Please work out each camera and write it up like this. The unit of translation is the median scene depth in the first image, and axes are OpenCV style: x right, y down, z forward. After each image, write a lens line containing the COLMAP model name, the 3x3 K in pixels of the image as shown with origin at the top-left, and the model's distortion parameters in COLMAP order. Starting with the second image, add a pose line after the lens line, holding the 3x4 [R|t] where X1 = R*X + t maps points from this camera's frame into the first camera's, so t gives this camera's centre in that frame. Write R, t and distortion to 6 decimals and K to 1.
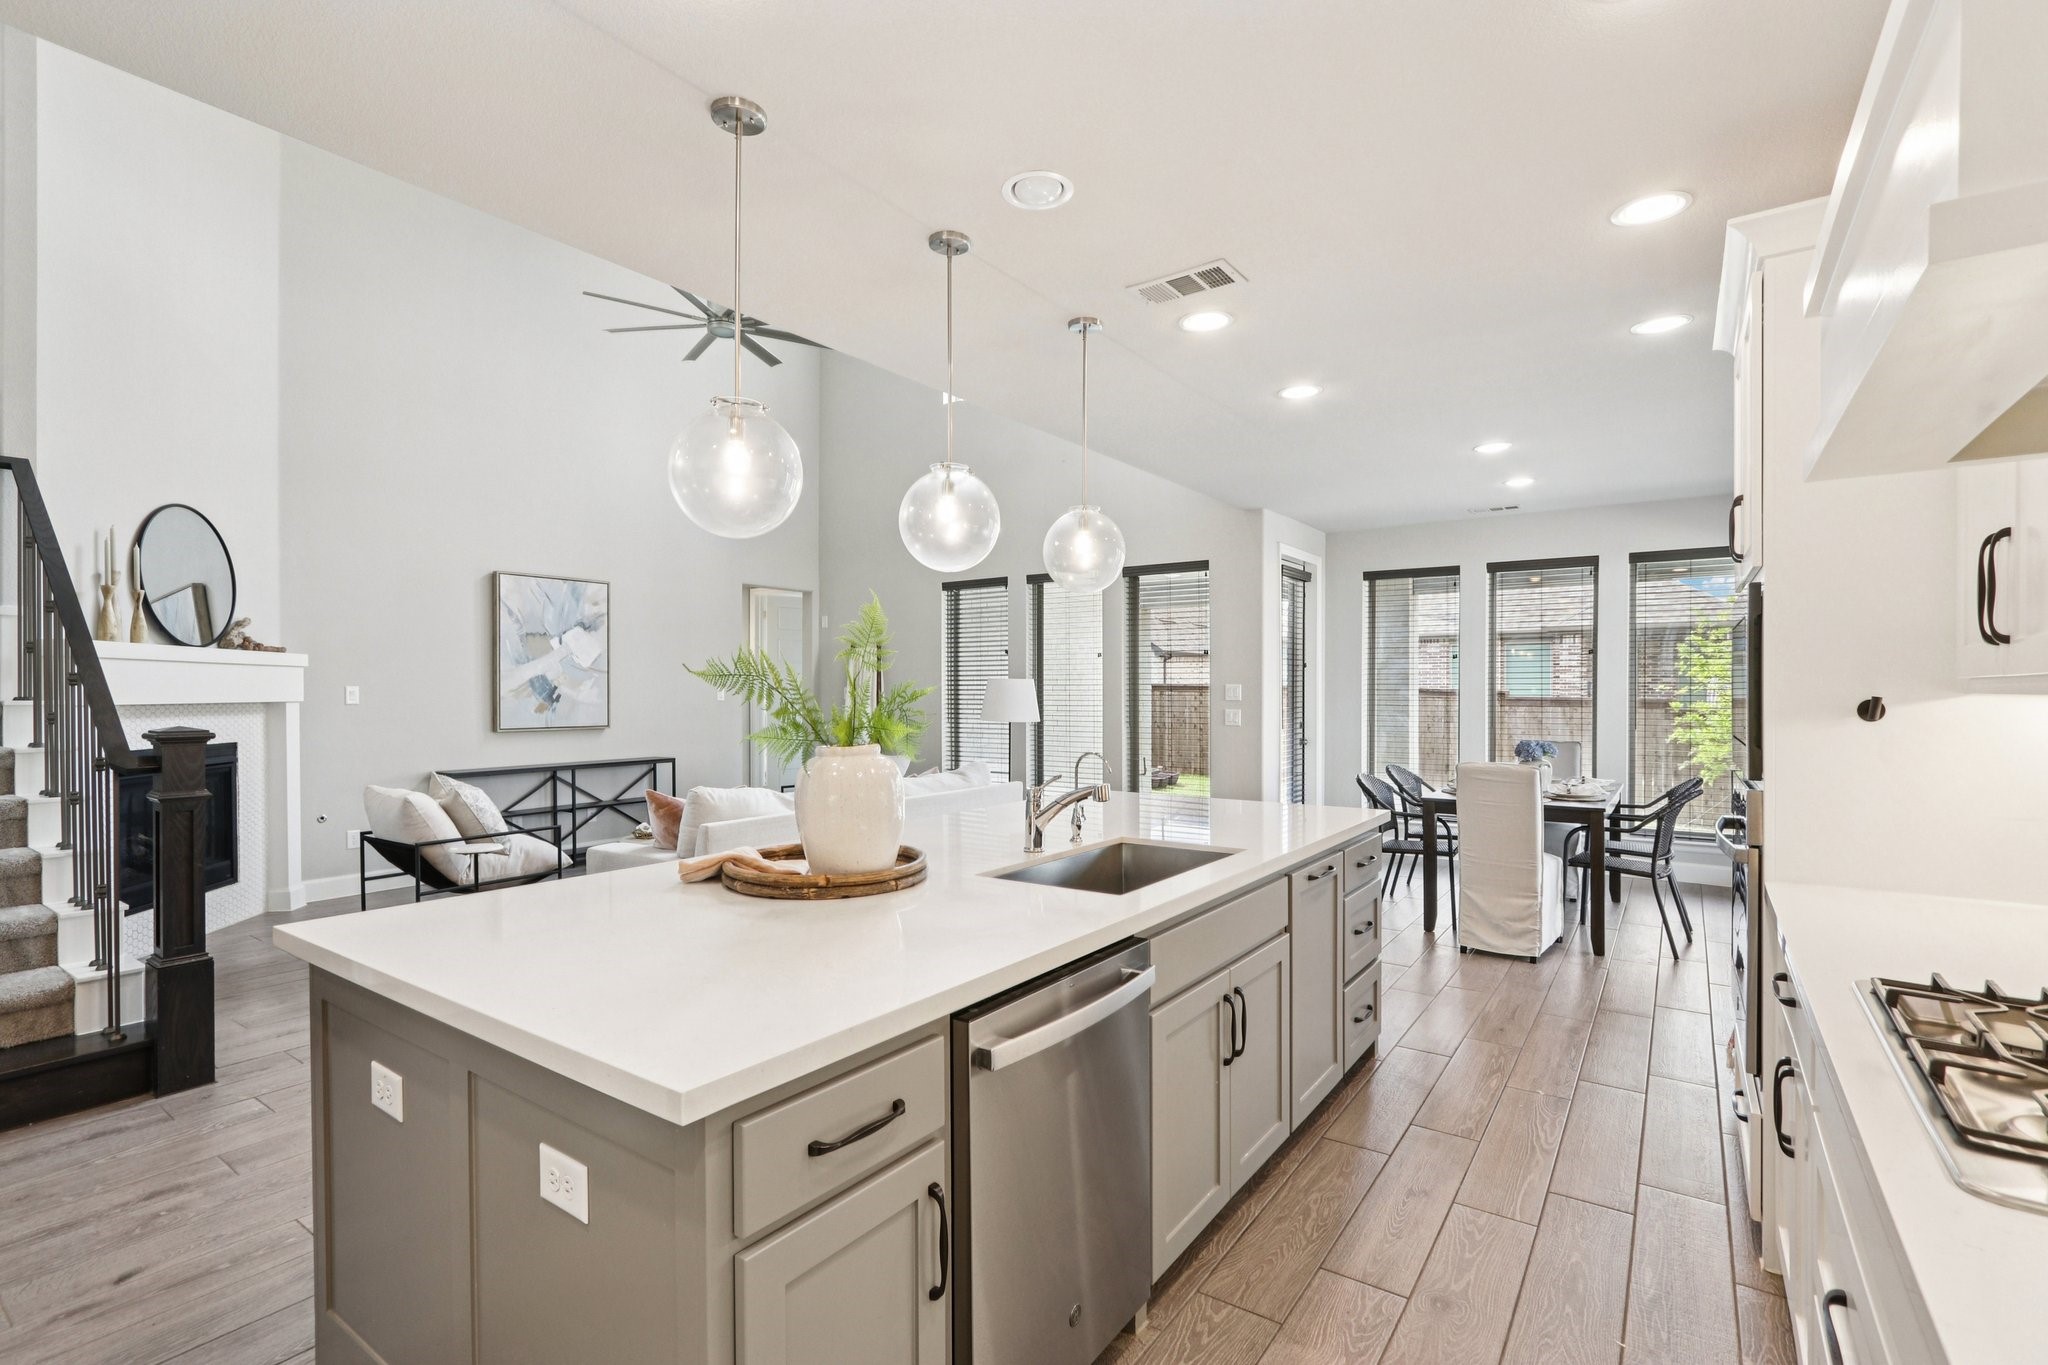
lens RADIAL K [[960.4, 0, 1024.4], [0, 960.4, 689.6], [0, 0, 1]] dist [-0.002737, 0.002552]
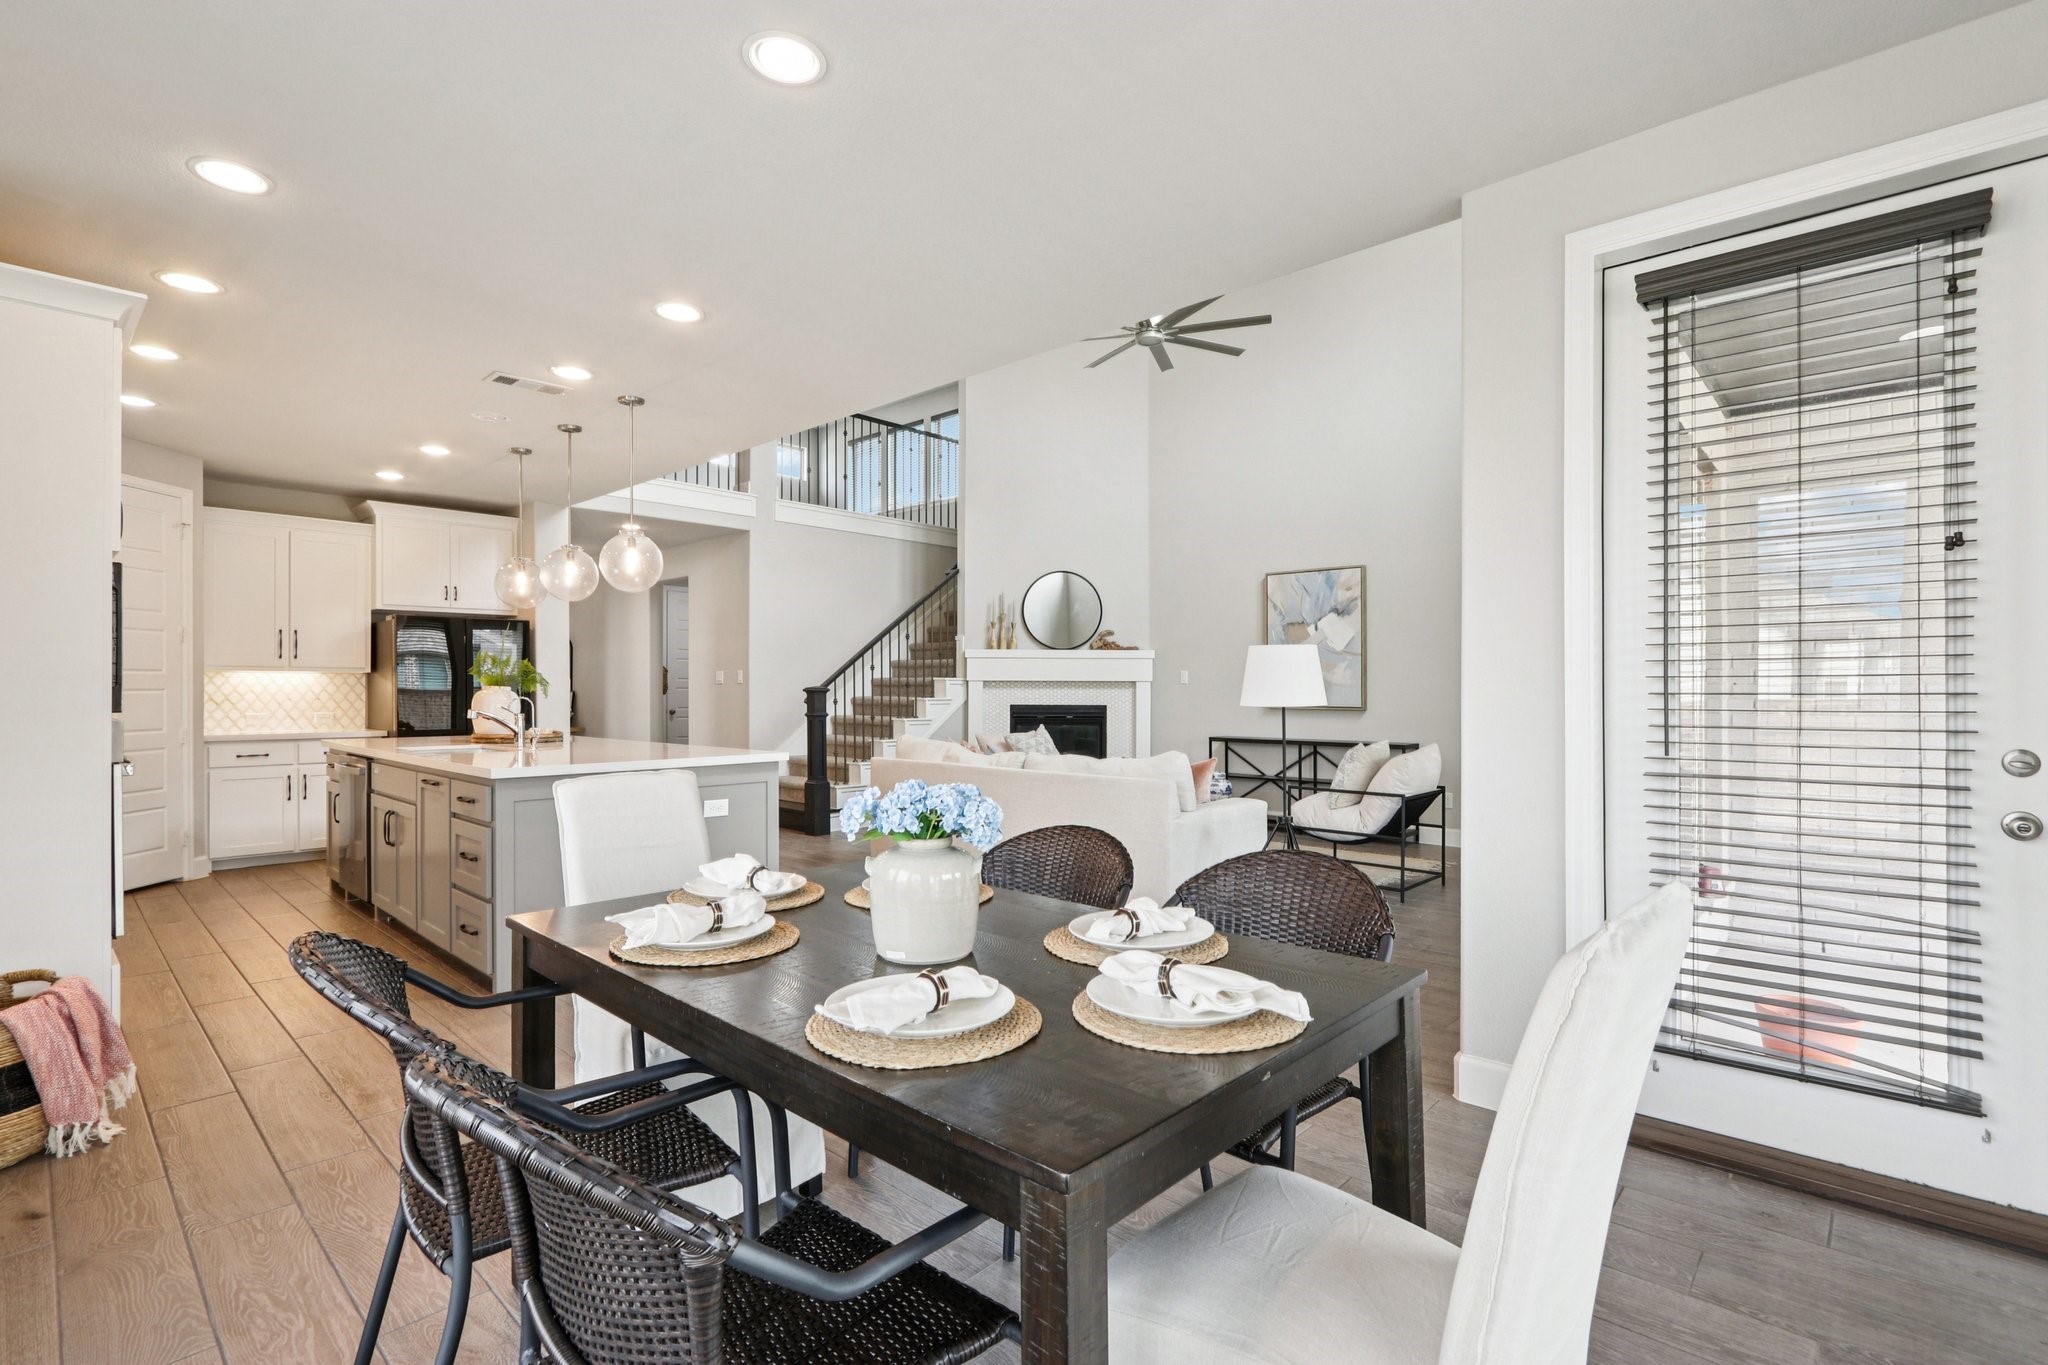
lens RADIAL K [[960.4, 0, 1027.3], [0, 960.4, 681.6], [0, 0, 1]] dist [-0.002737, 0.002552]
pose [[-0.147956, -0.004589, -0.988983, 0.644332], [-0.003121, 0.999986, -0.004173, 0.016214], [0.988989, 0.002469, -0.147969, 0.843324]]
